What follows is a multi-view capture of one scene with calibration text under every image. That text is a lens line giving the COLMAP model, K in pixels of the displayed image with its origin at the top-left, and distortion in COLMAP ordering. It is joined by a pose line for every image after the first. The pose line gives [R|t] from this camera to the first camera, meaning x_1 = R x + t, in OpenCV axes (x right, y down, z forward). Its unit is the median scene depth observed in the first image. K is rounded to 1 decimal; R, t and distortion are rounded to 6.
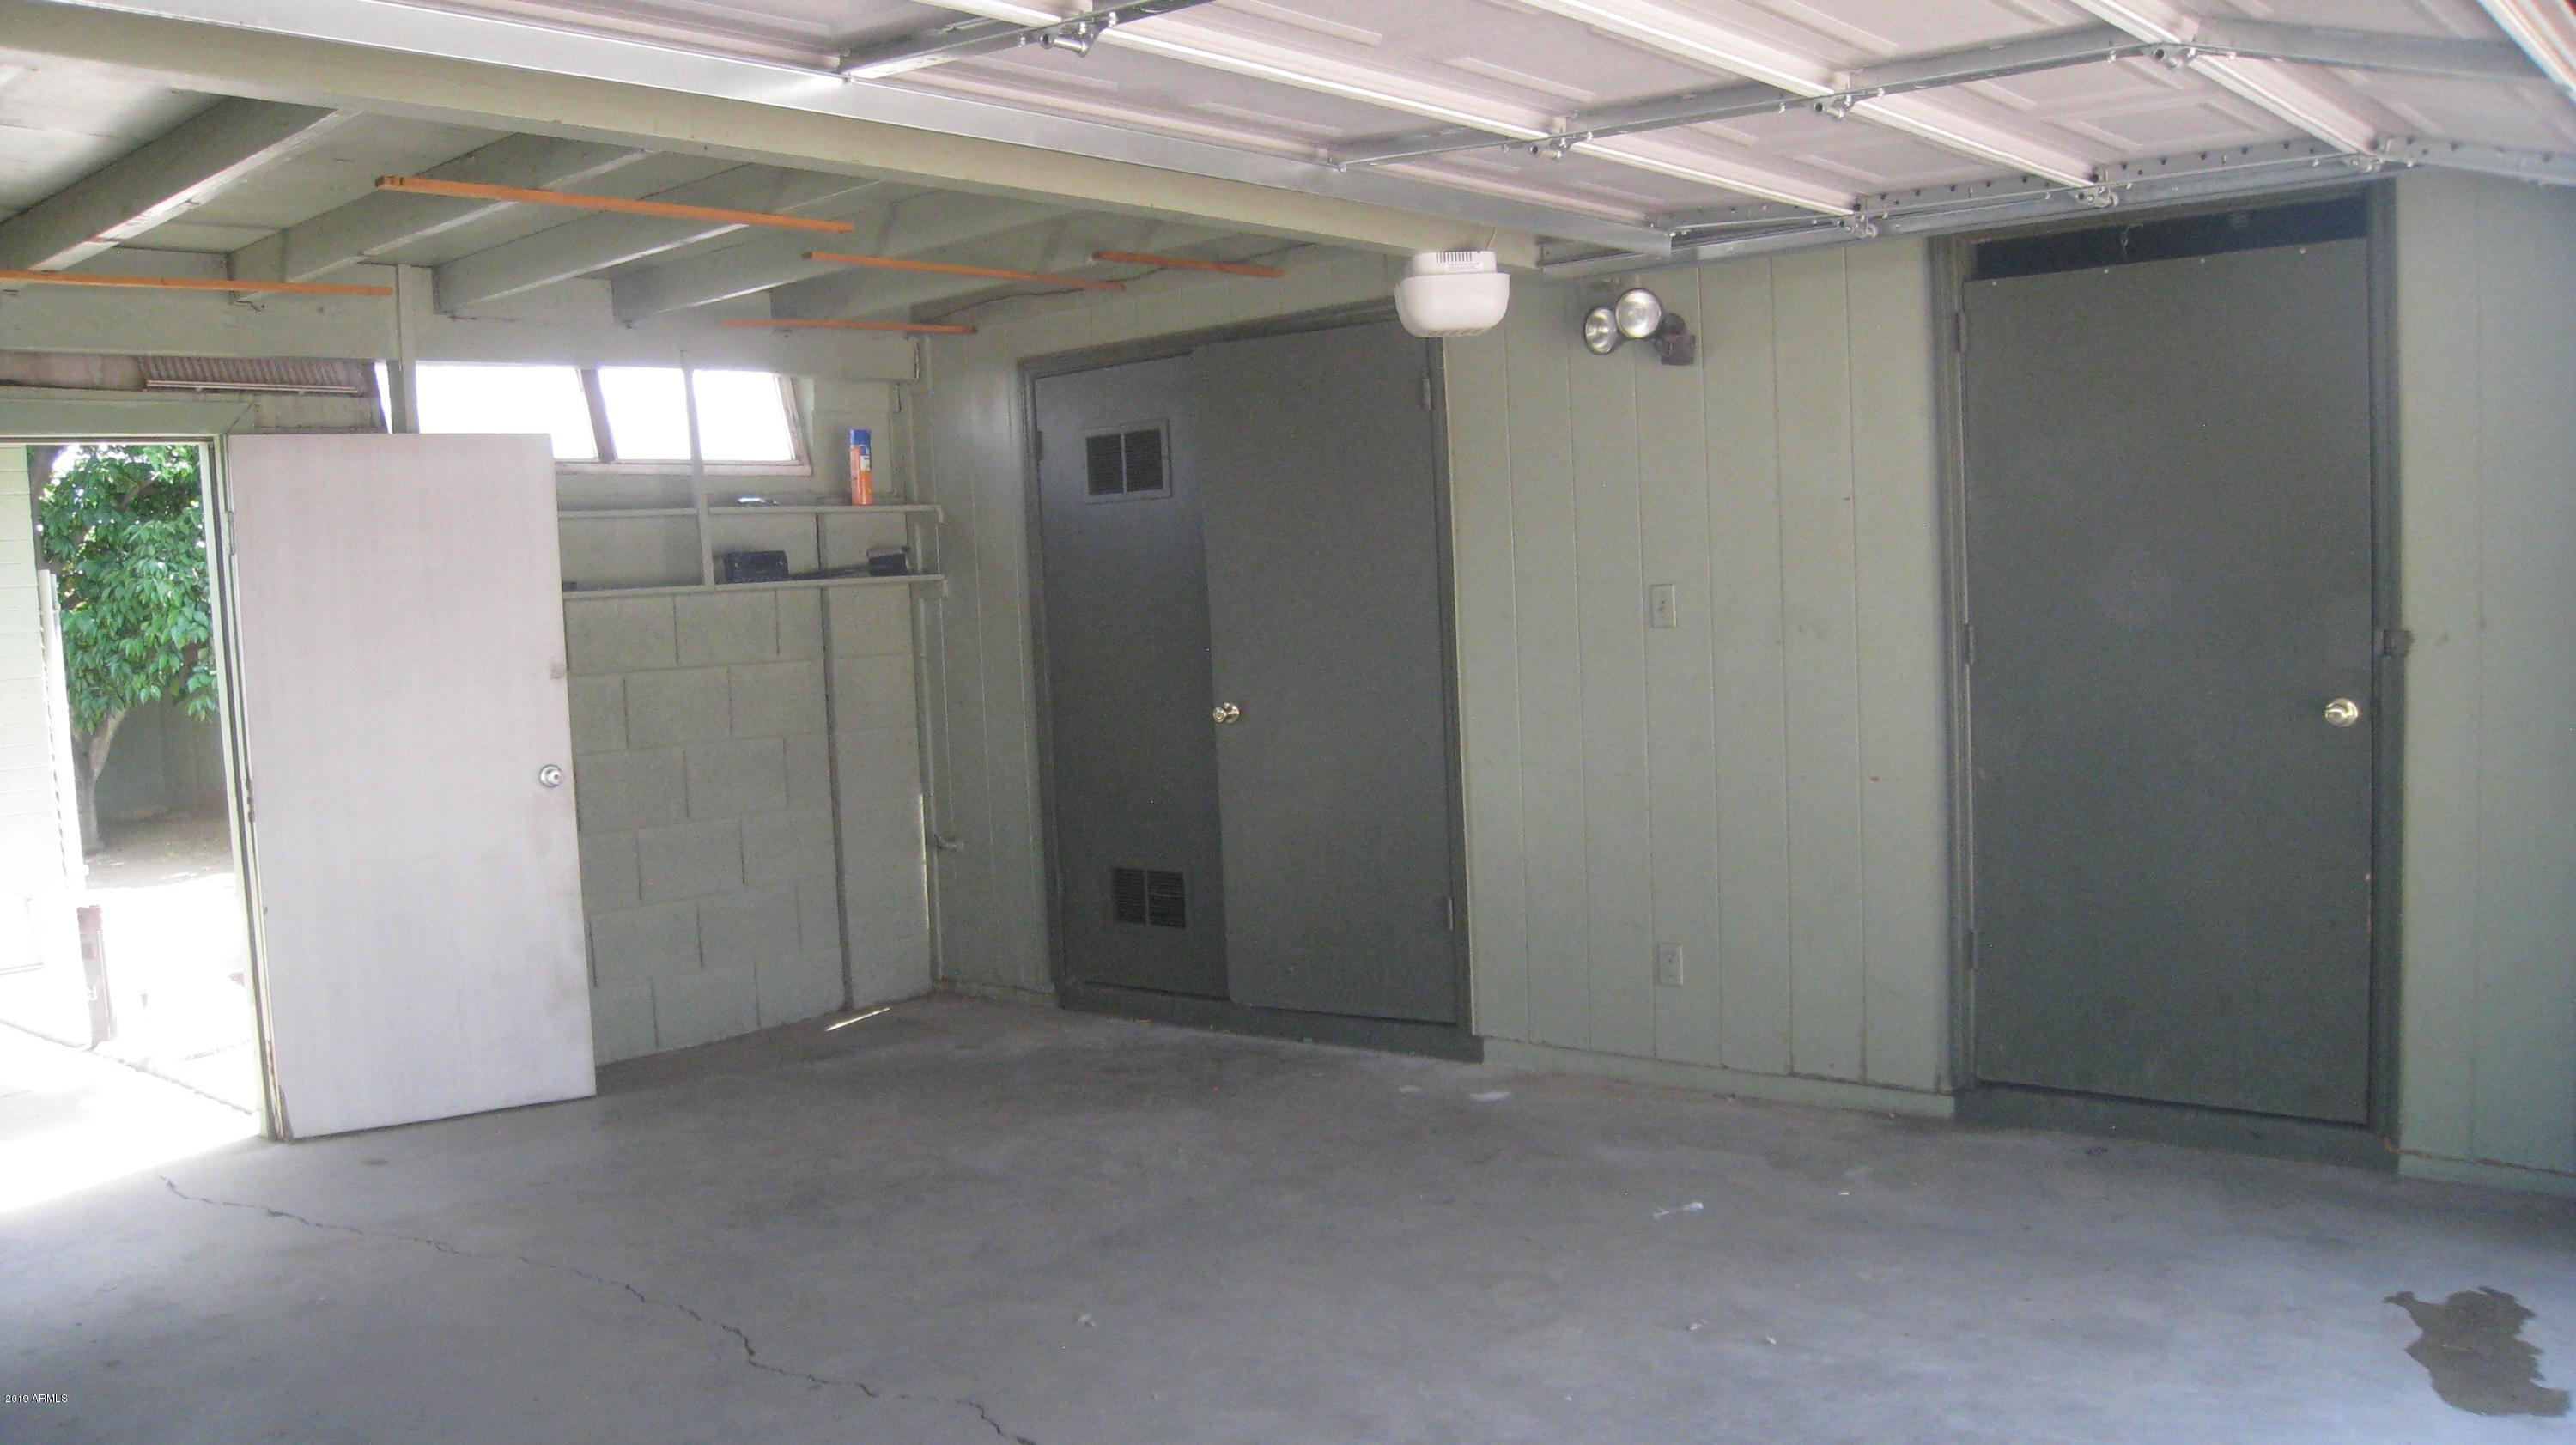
lens RADIAL K [[2105.7, 0, 1271.5], [0, 2105.7, 736.3], [0, 0, 1]] dist [-0.166478, 0.107529]
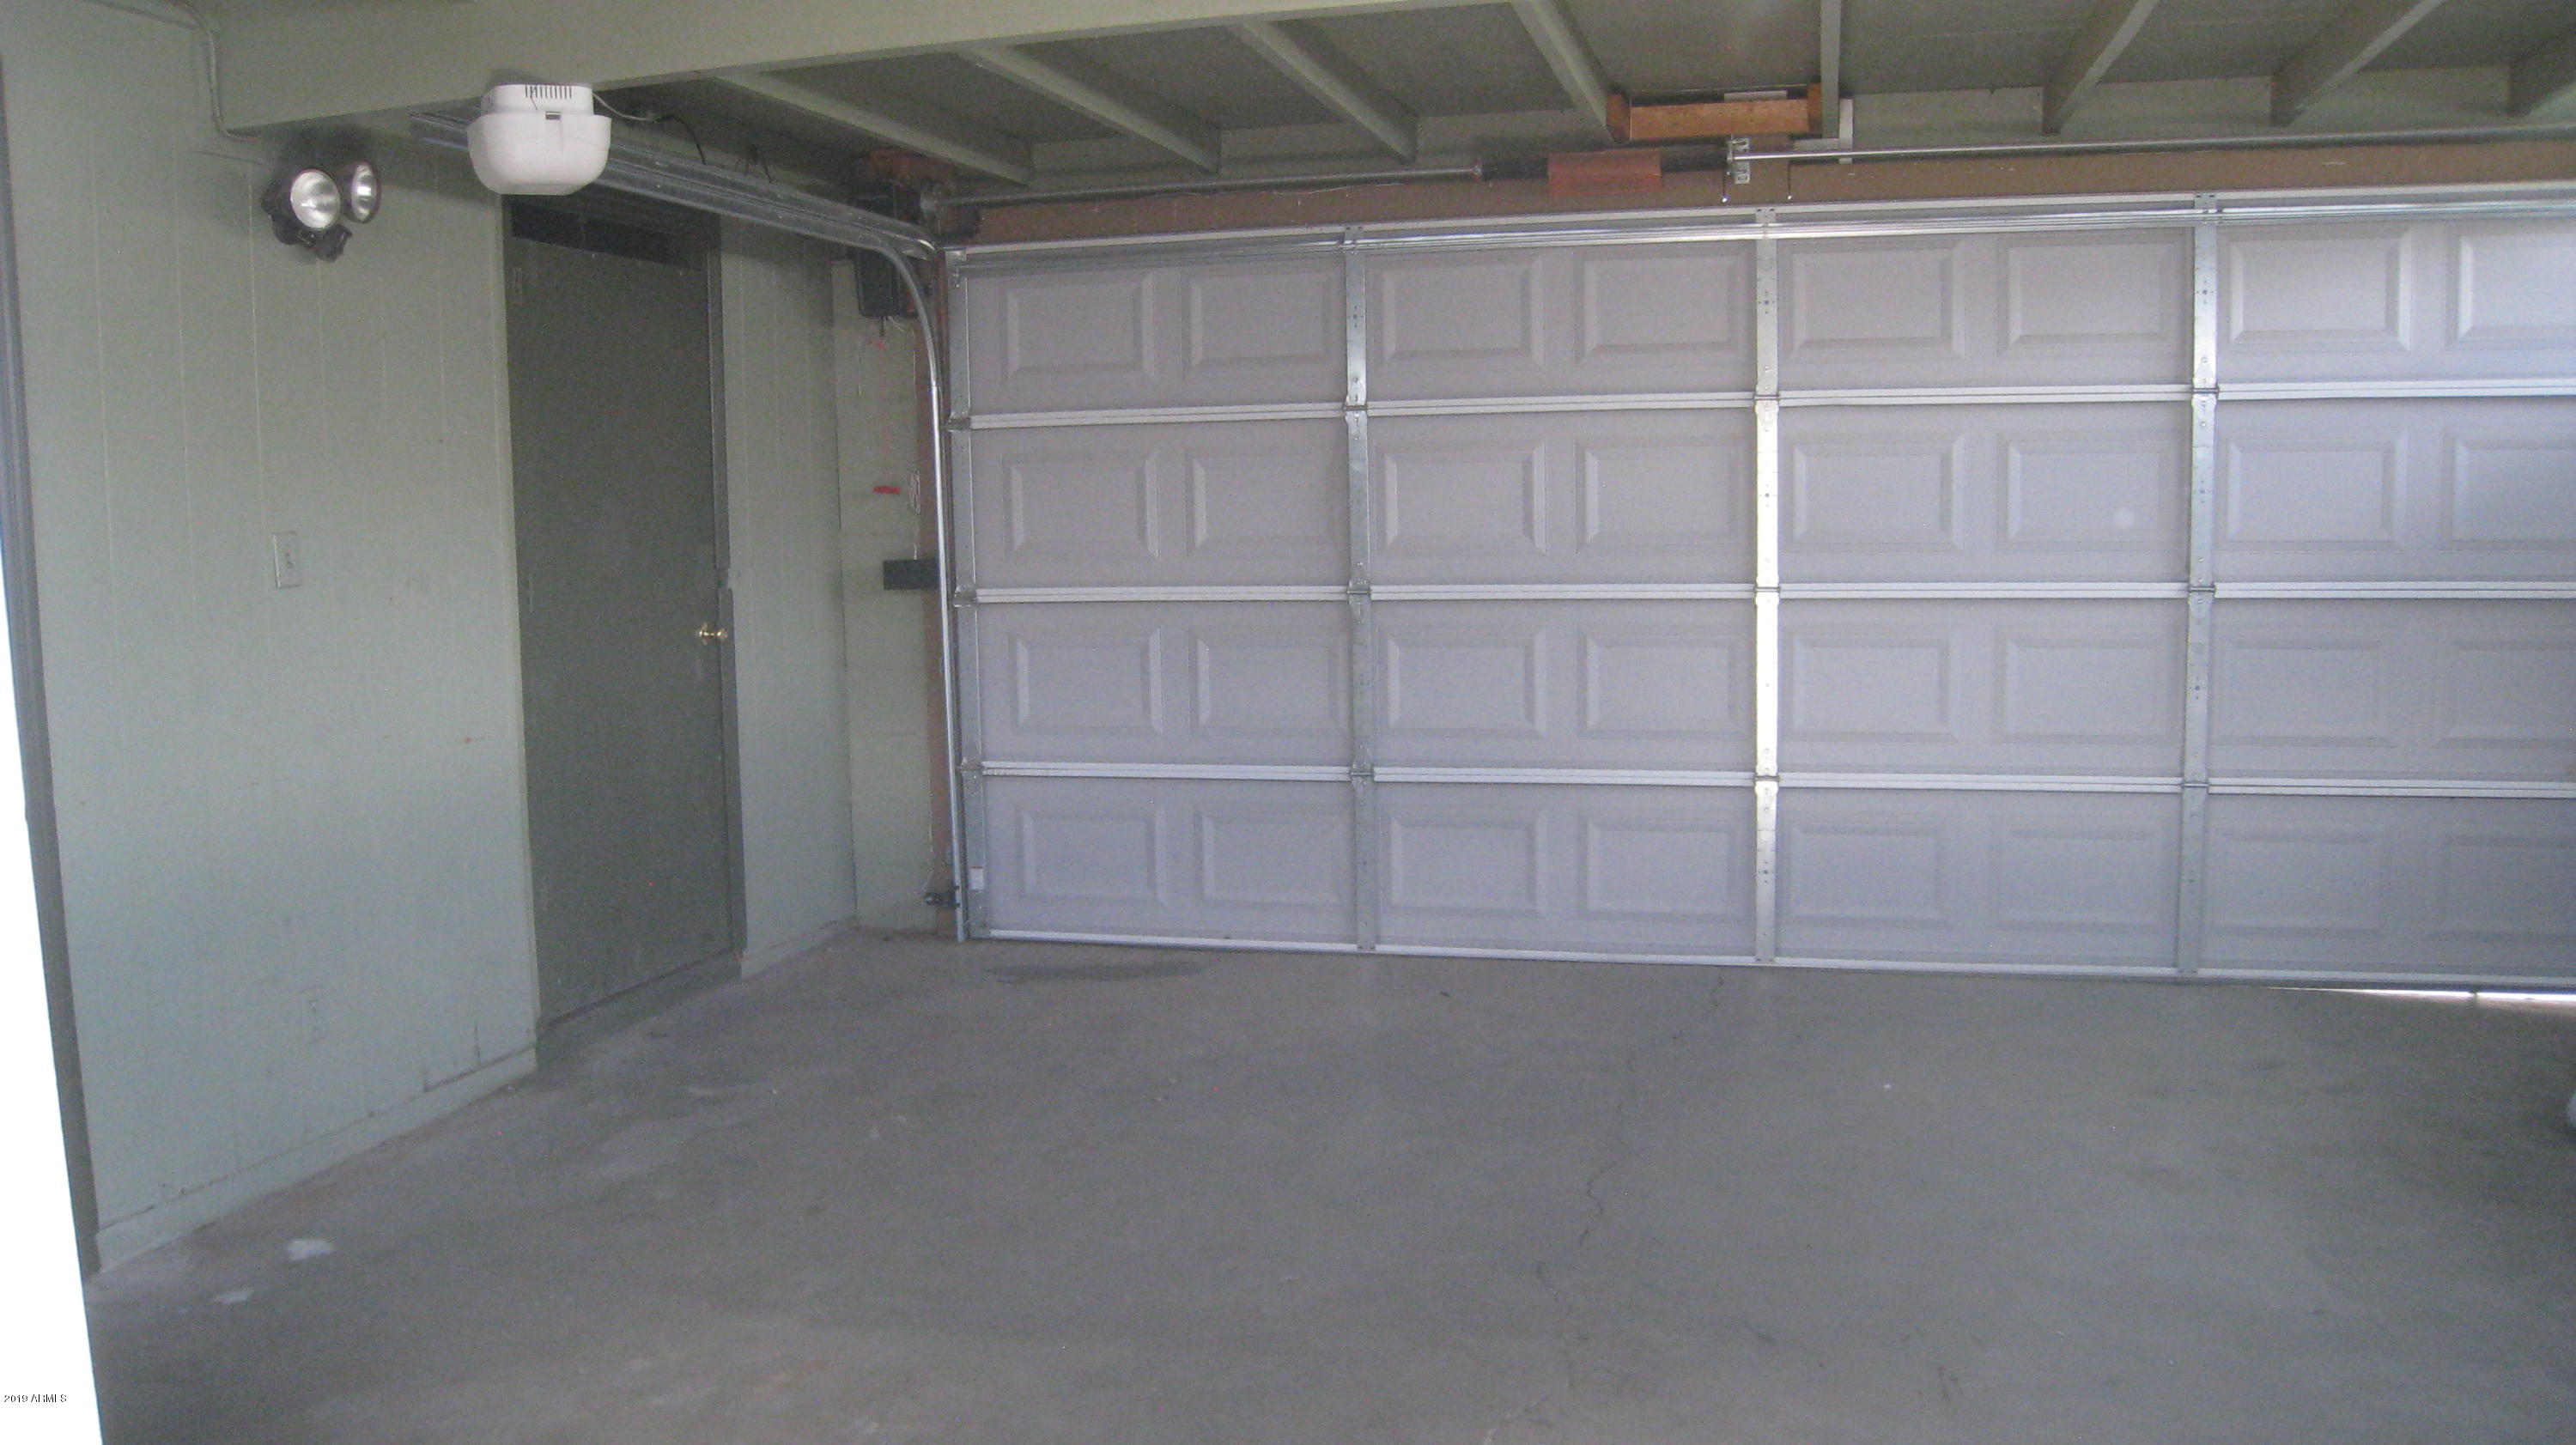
lens RADIAL K [[2105.7, 0, 1286.4], [0, 2105.7, 723.2], [0, 0, 1]] dist [-0.166478, 0.107529]
pose [[-0.428428, -0.051713, 0.902095, -0.605729], [0.099143, 0.989643, 0.103818, -0.041644], [-0.898120, 0.133915, -0.418864, 0.893011]]
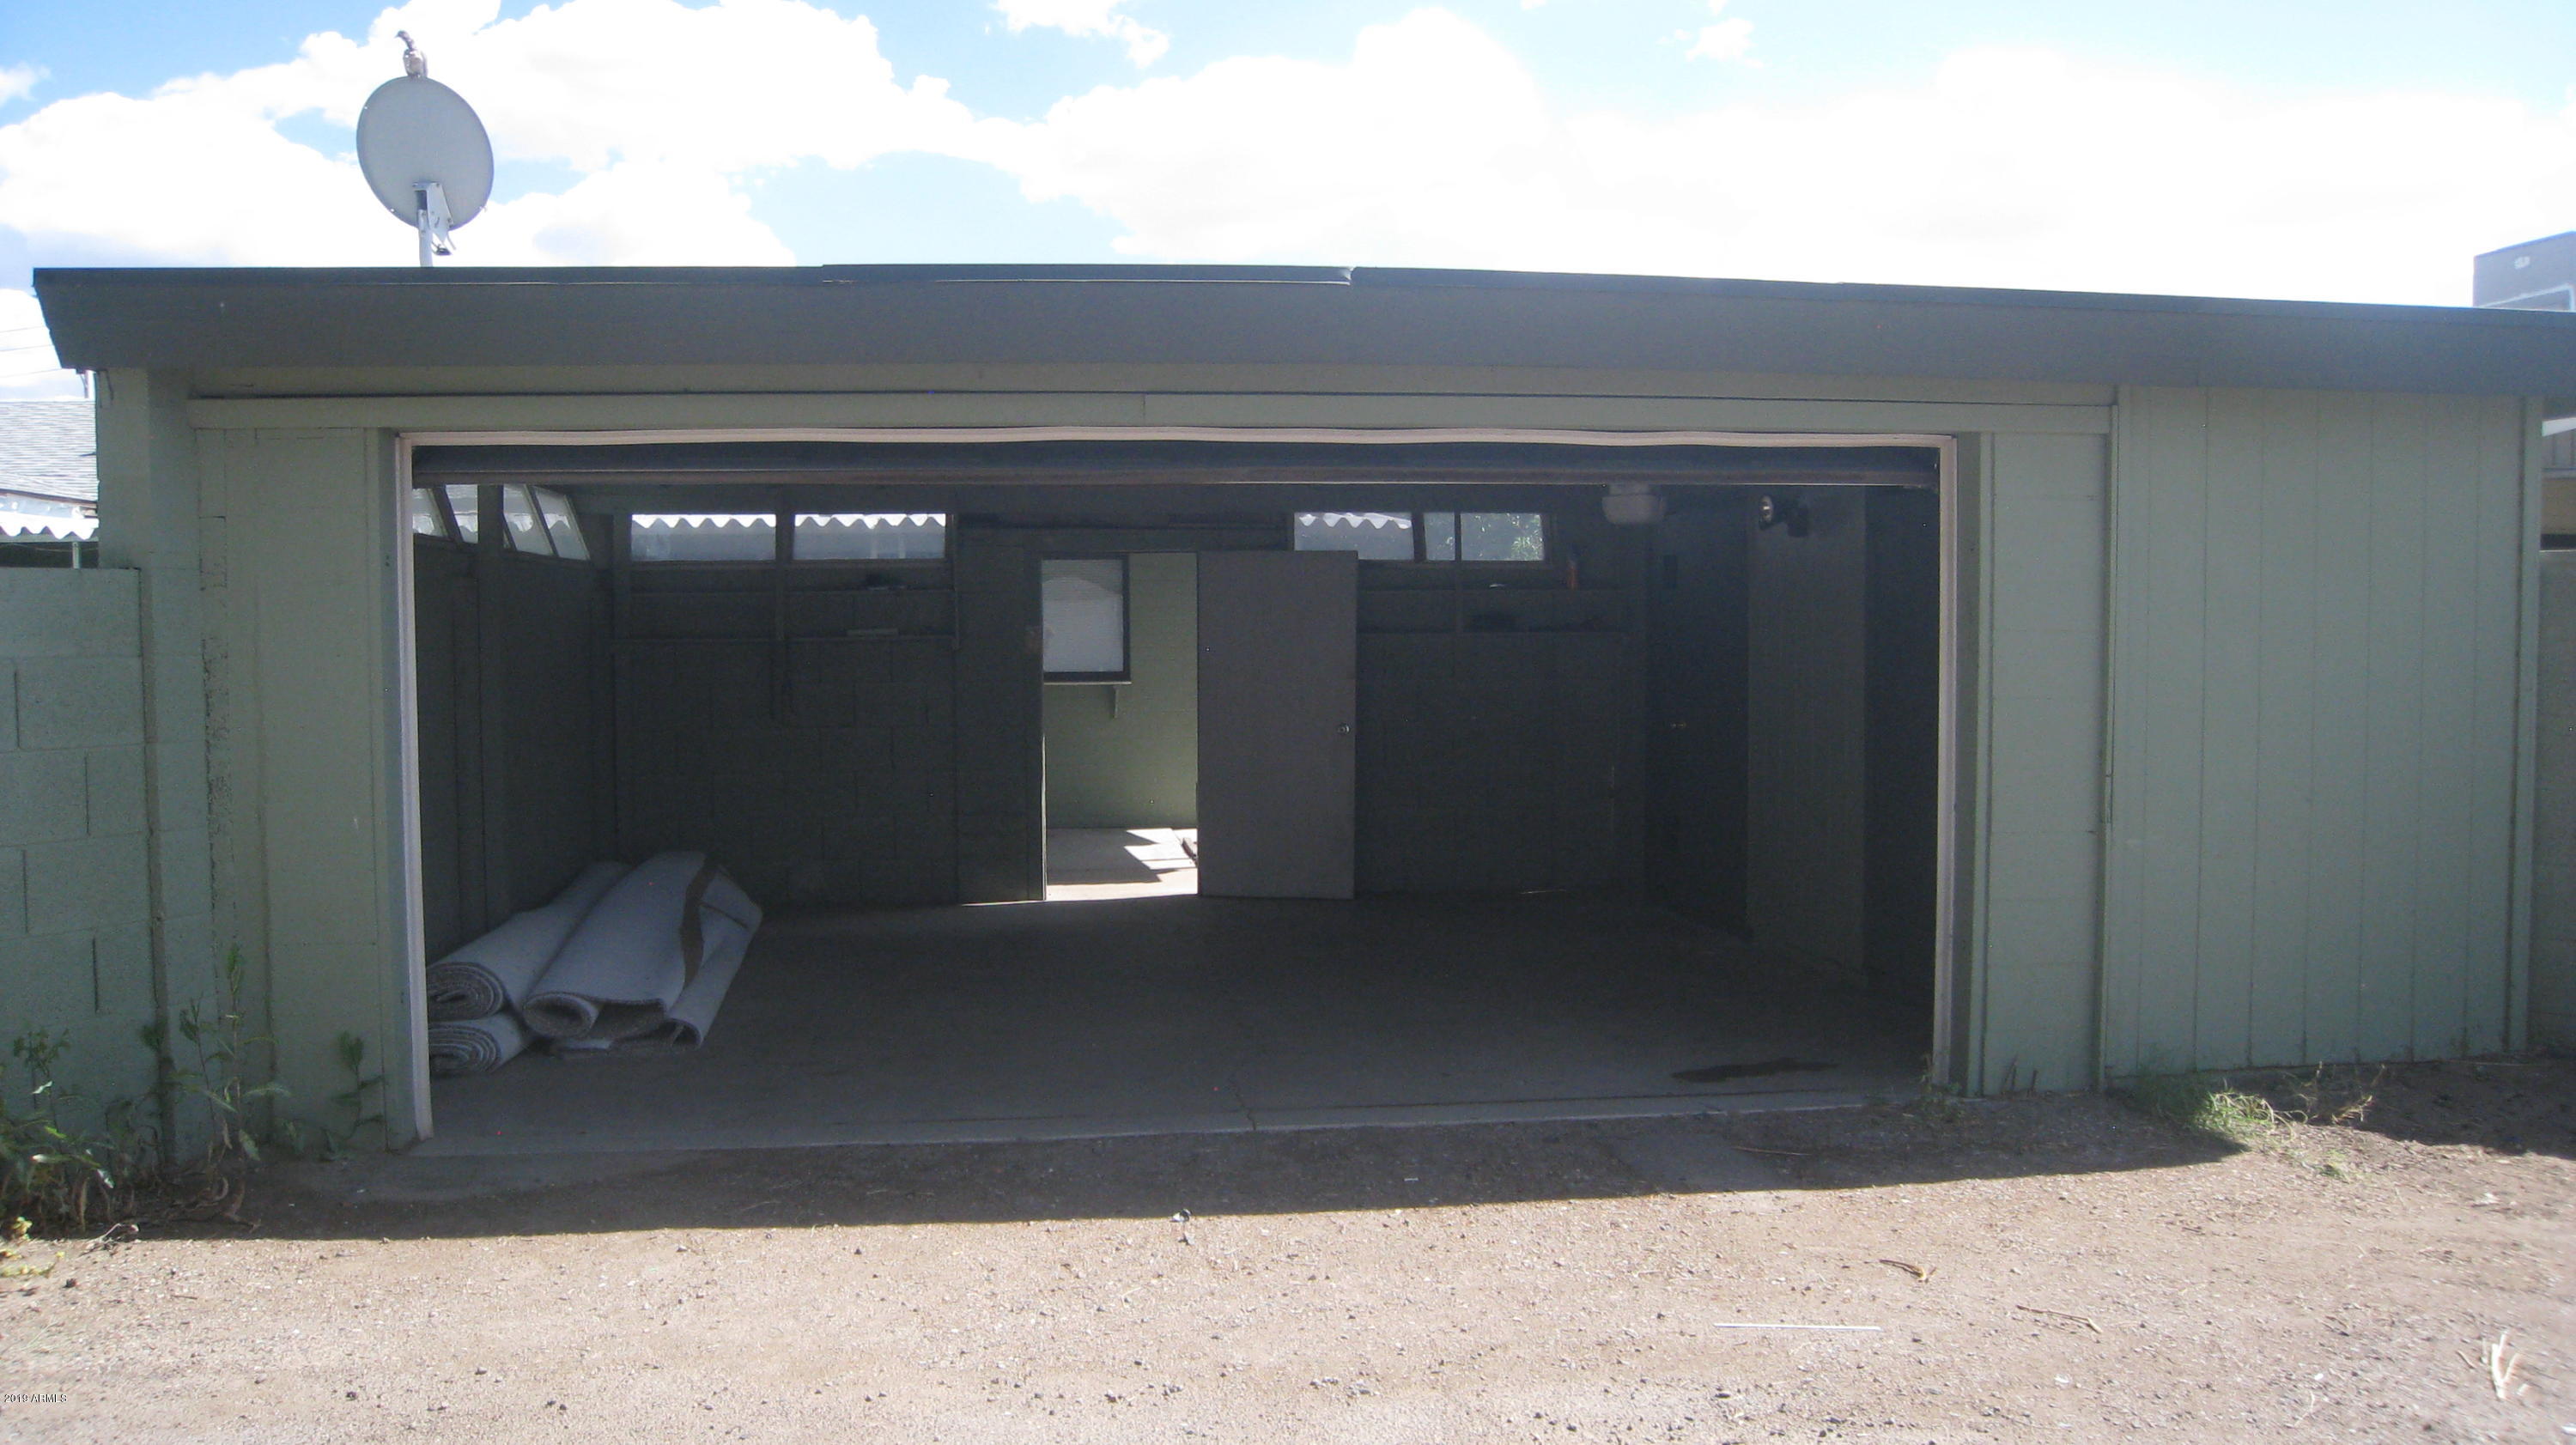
lens RADIAL K [[2105.7, 0, 1274.3], [0, 2105.7, 724.2], [0, 0, 1]] dist [-0.166478, 0.107529]
pose [[0.734748, 0.075640, -0.674110, 0.916378], [-0.080522, 0.996463, 0.024044, -0.026800], [0.673544, 0.036614, 0.738240, -0.485478]]
